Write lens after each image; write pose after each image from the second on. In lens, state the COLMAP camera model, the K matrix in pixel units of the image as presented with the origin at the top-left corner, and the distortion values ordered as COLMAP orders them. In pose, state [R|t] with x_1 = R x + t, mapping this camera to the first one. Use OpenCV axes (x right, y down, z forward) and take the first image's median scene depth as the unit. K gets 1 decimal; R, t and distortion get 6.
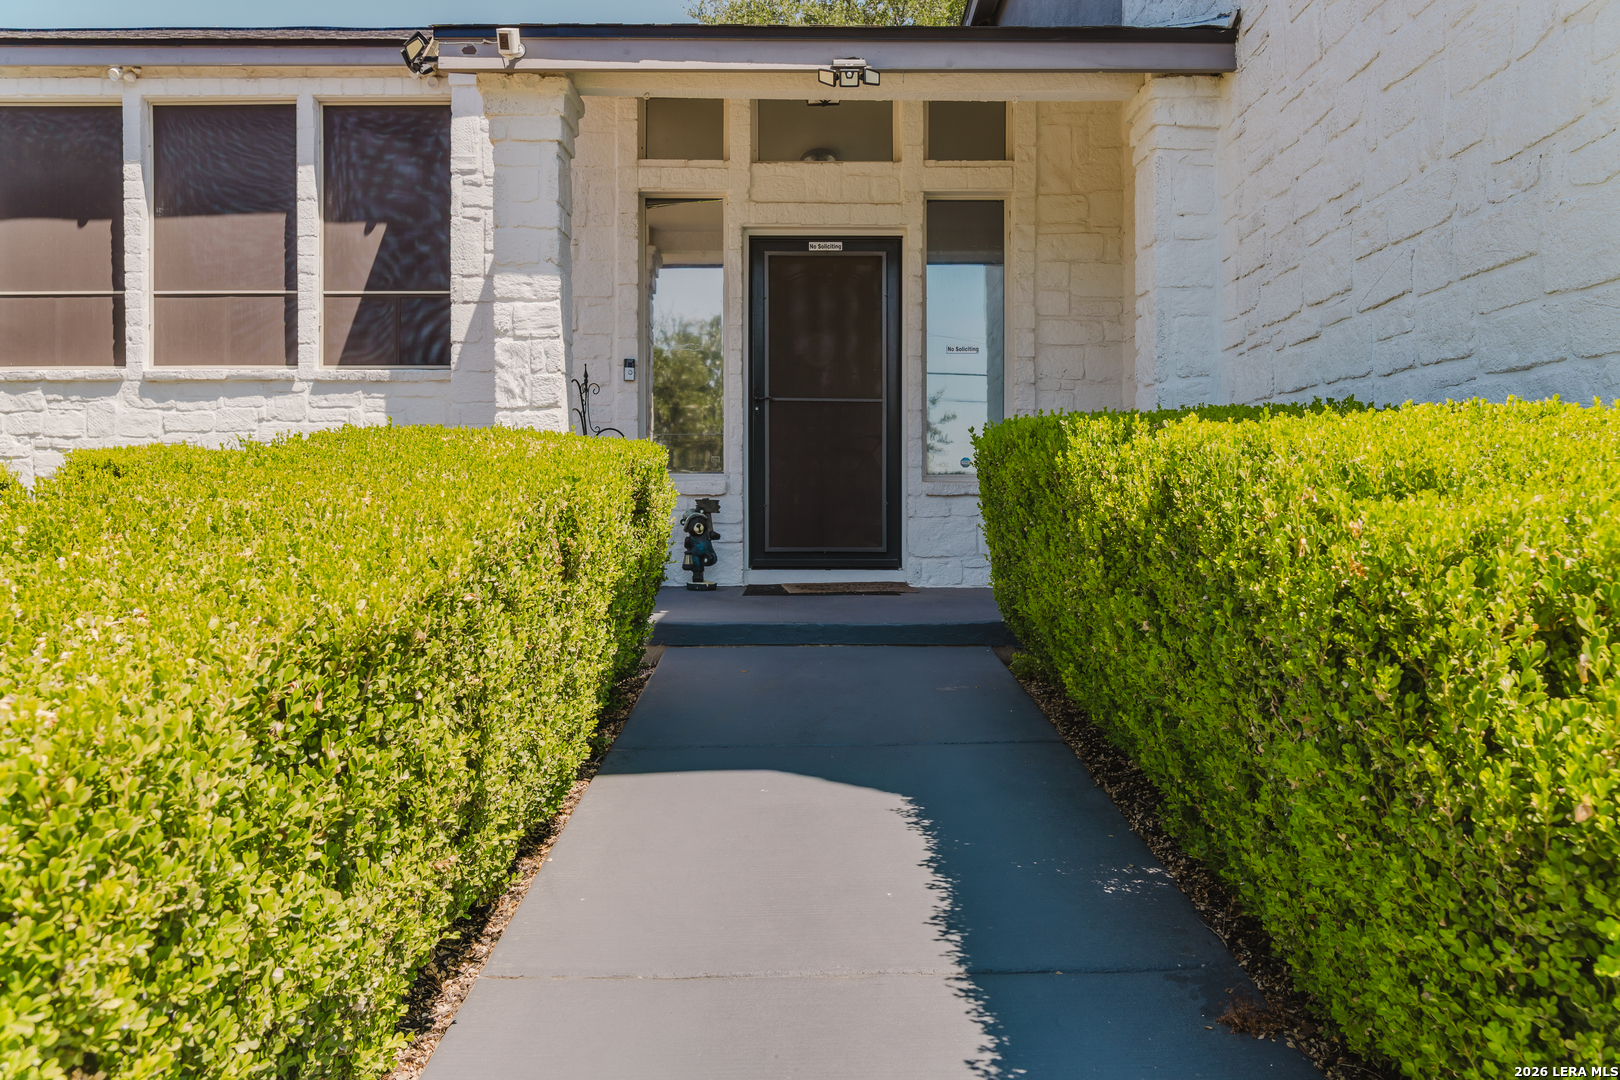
lens RADIAL K [[1202.2, 0, 808.5], [0, 1202.2, 539.8], [0, 0, 1]] dist [-0.009815, 0.003269]
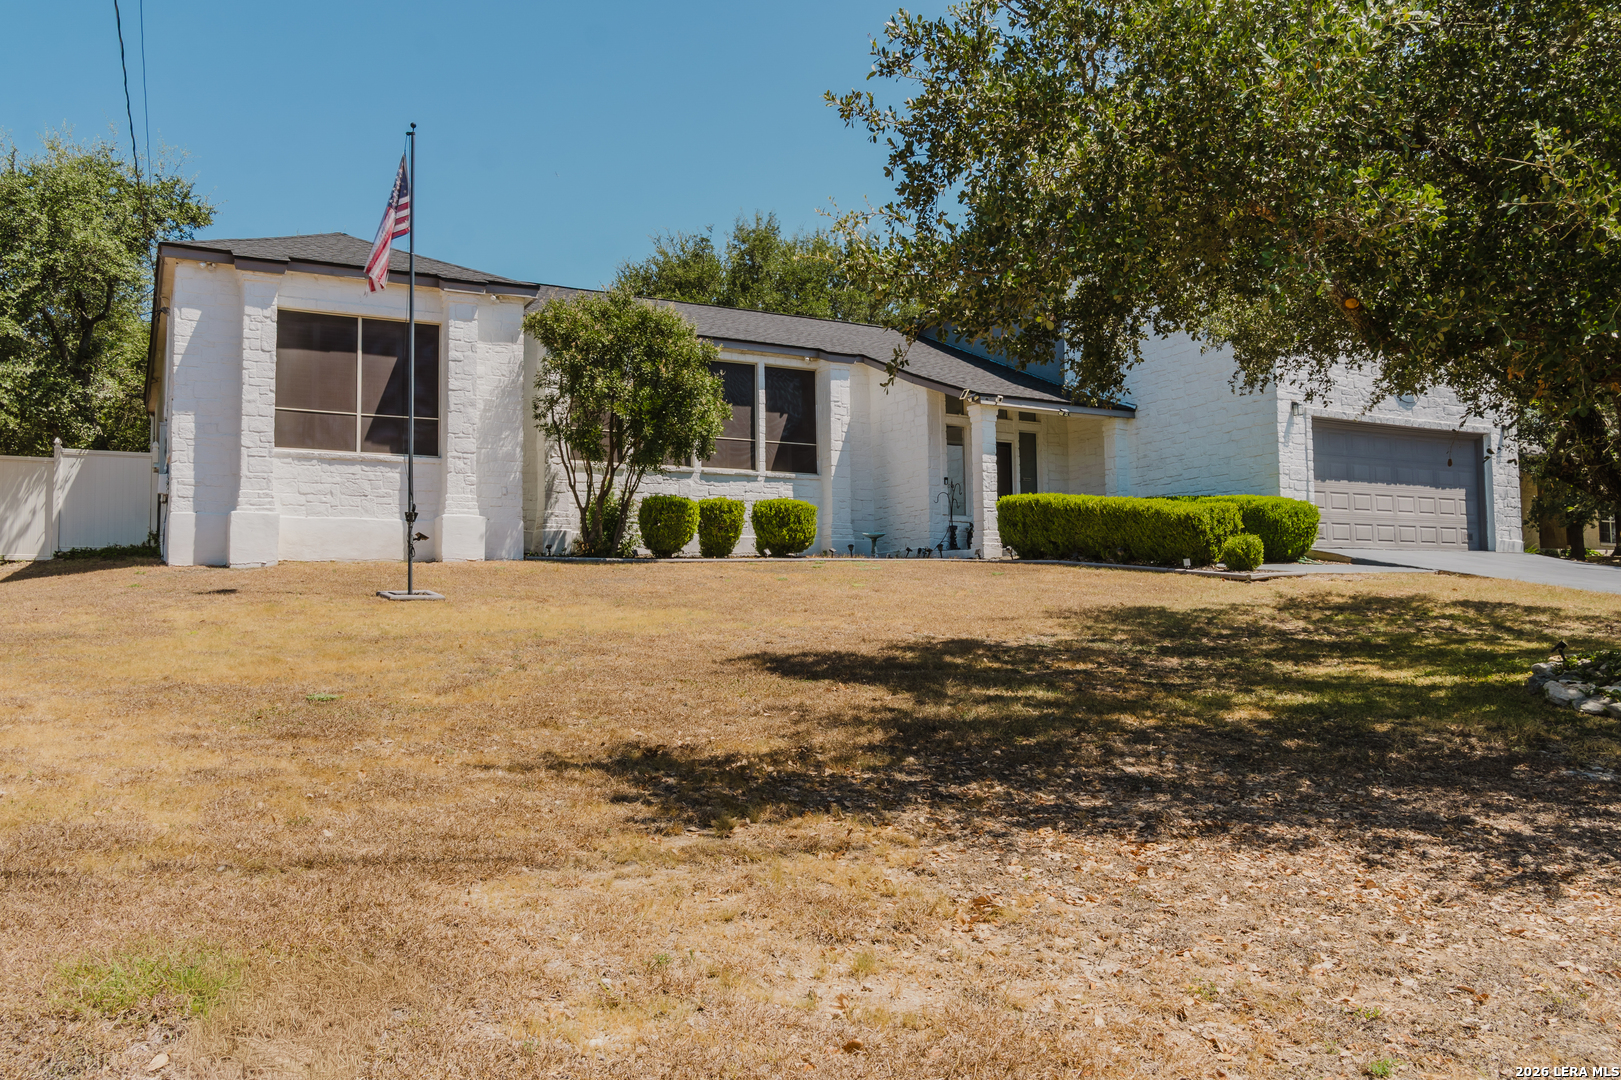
lens RADIAL K [[1202.9, 0, 817.5], [0, 1202.9, 541.6], [0, 0, 1]] dist [-0.009815, 0.003269]
pose [[0.885157, 0.024866, 0.464627, -1.458045], [0.010973, 0.997178, -0.074271, 0.183870], [-0.465162, 0.070839, 0.882386, -1.211347]]
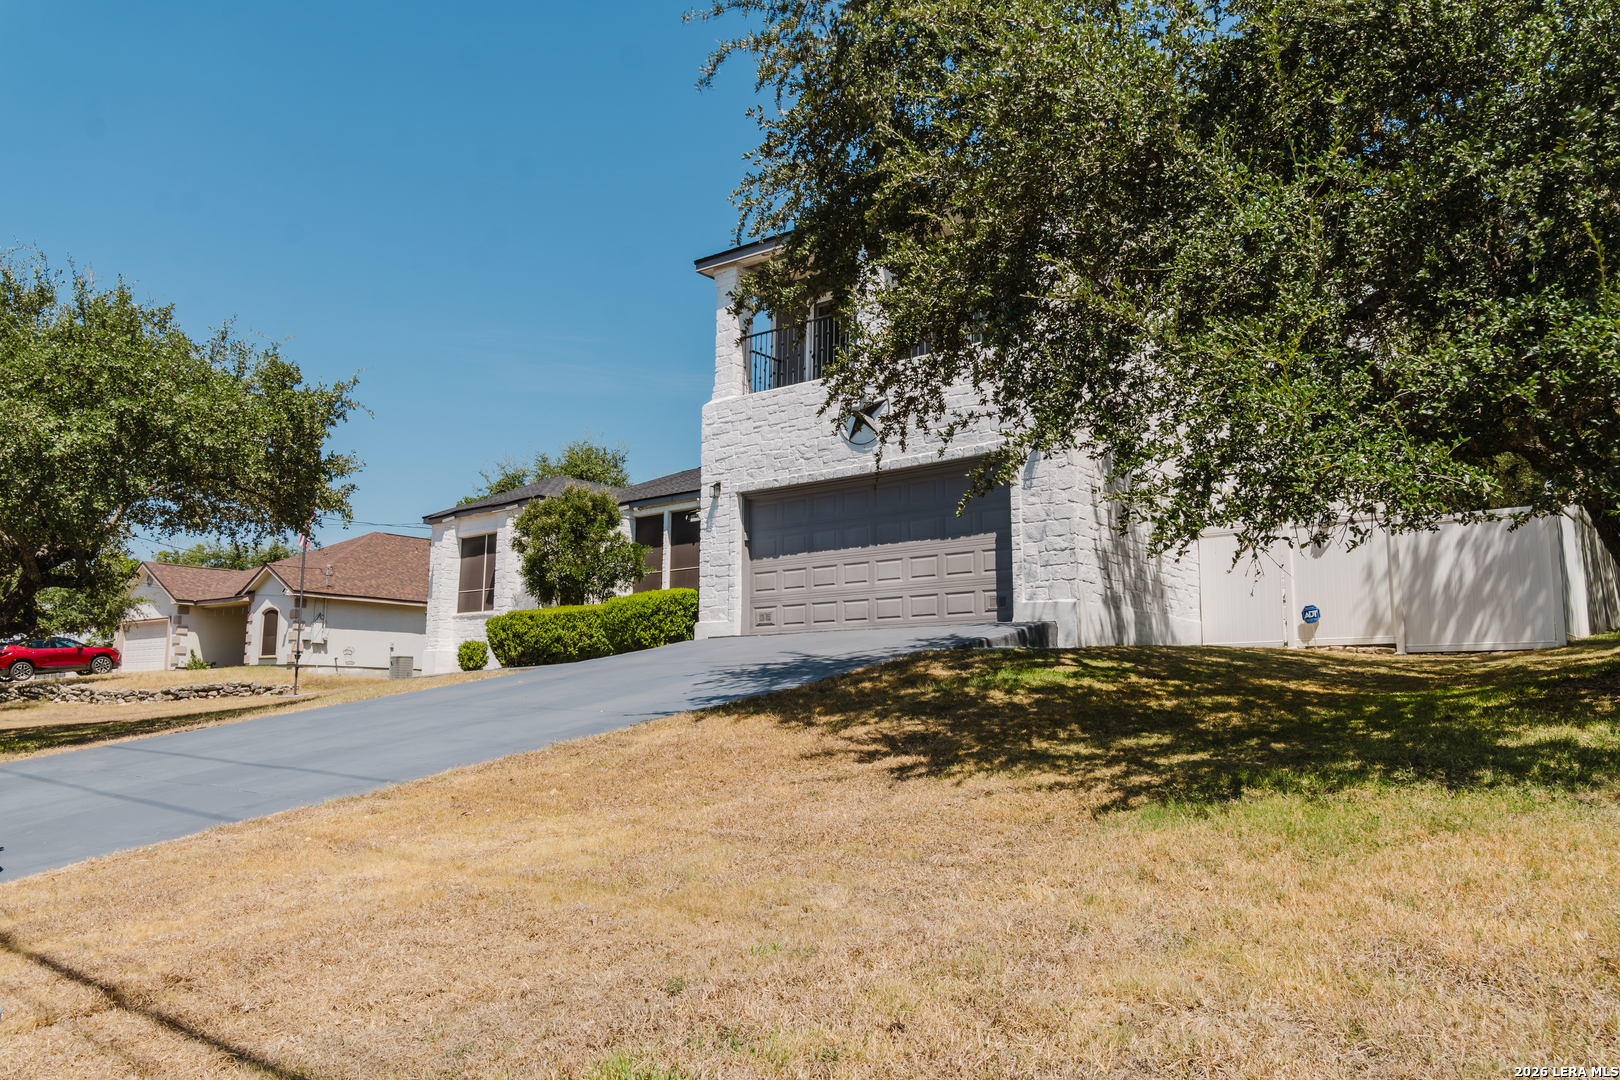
lens RADIAL K [[1202.2, 0, 811.7], [0, 1202.2, 539.2], [0, 0, 1]] dist [-0.009815, 0.003269]
pose [[0.760918, -0.086089, -0.643112, 1.649630], [-0.014160, 0.988720, -0.149108, 0.181961], [0.648694, 0.122565, 0.751115, -1.154964]]
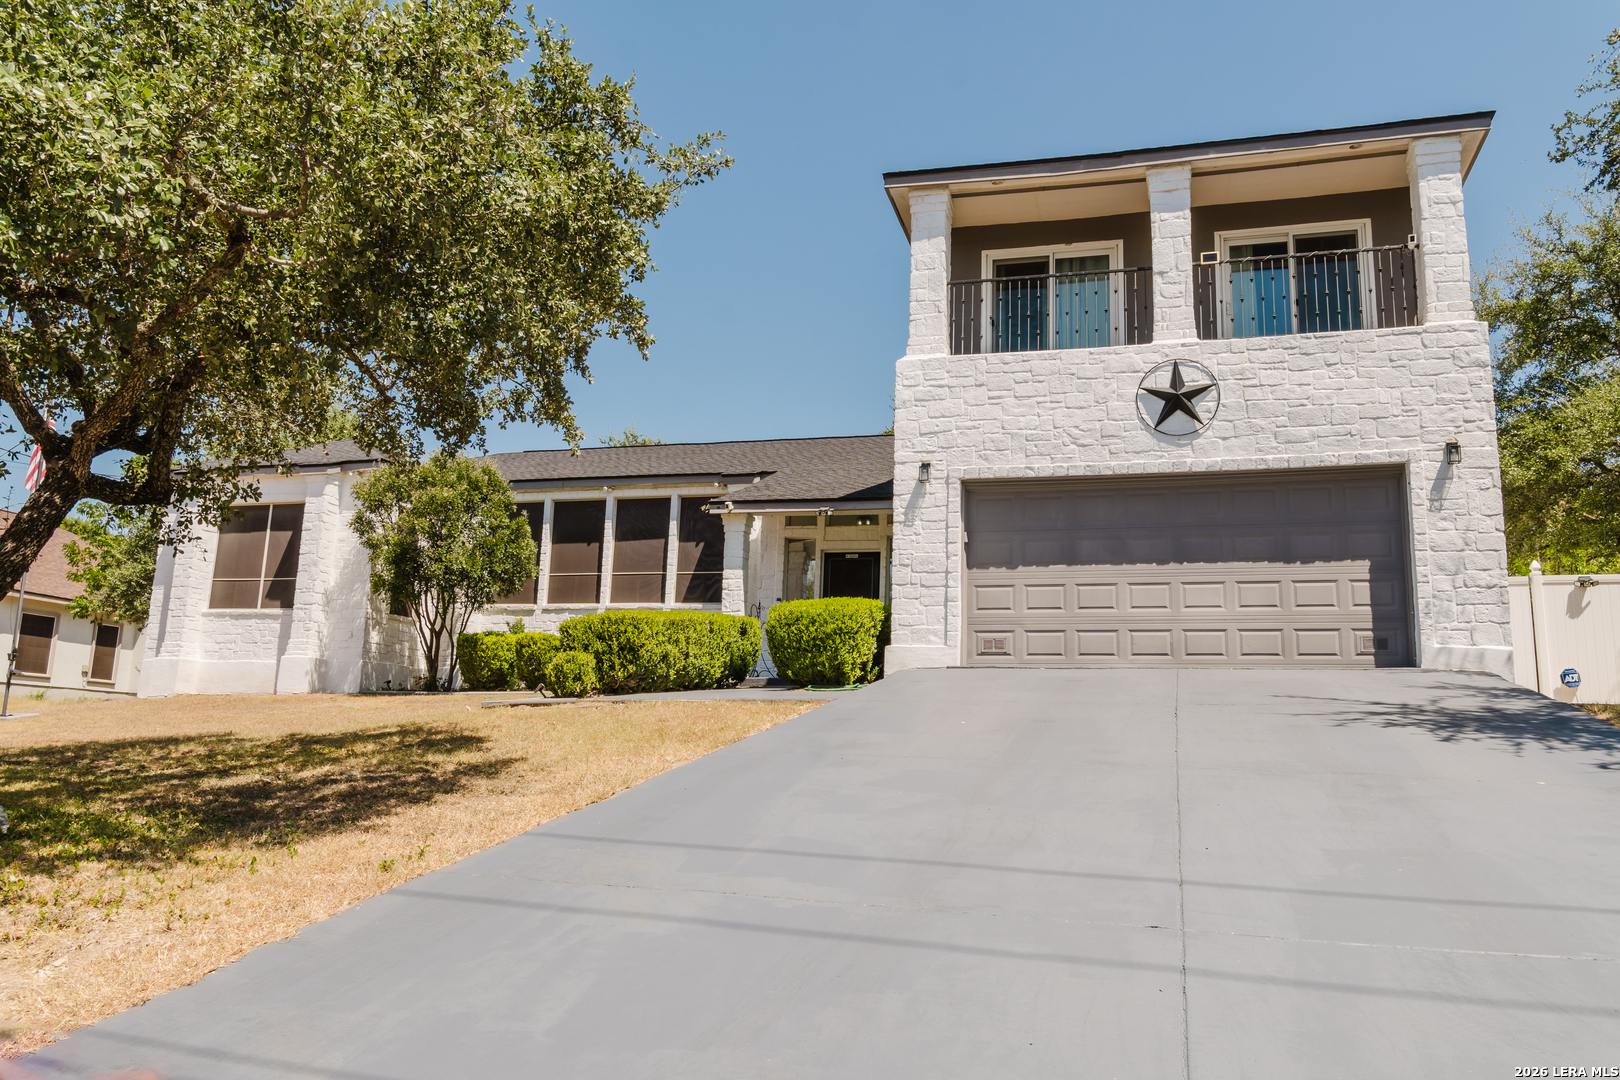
lens RADIAL K [[1202.2, 0, 816.0], [0, 1202.2, 534.3], [0, 0, 1]] dist [-0.009815, 0.003269]
pose [[0.960744, -0.021105, -0.276632, 0.535500], [-0.035084, 0.979855, -0.196605, 0.184236], [0.275208, 0.198592, 0.940649, -1.213216]]
